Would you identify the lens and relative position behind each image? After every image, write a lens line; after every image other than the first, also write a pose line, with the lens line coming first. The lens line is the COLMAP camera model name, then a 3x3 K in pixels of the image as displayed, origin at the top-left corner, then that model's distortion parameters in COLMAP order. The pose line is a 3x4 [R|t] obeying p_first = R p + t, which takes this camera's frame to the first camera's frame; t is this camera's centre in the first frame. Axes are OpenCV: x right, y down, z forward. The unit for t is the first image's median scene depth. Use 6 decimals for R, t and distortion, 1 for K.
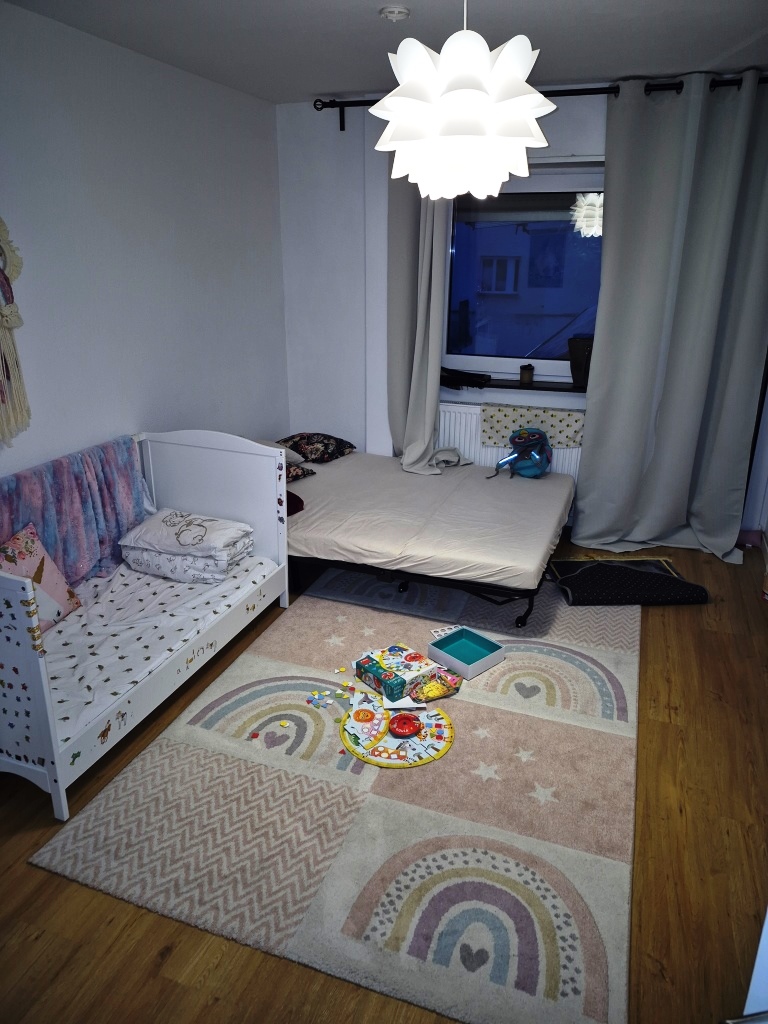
lens RADIAL K [[699.7, 0, 387.0], [0, 699.7, 513.1], [0, 0, 1]] dist [0.090091, -0.104881]
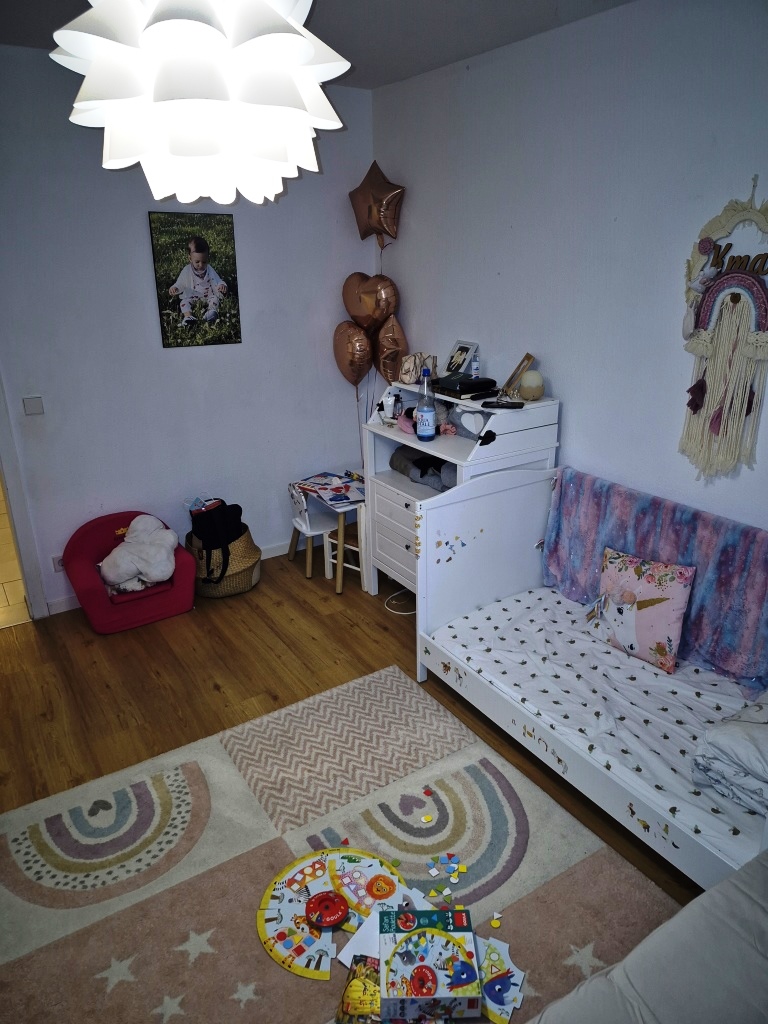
lens RADIAL K [[699.7, 0, 387.0], [0, 699.7, 513.1], [0, 0, 1]] dist [0.090091, -0.104881]
pose [[-0.608568, 0.281146, -0.742026, 0.454456], [-0.270763, 0.805427, 0.527233, -0.479534], [0.745877, 0.521770, -0.414033, 1.211261]]
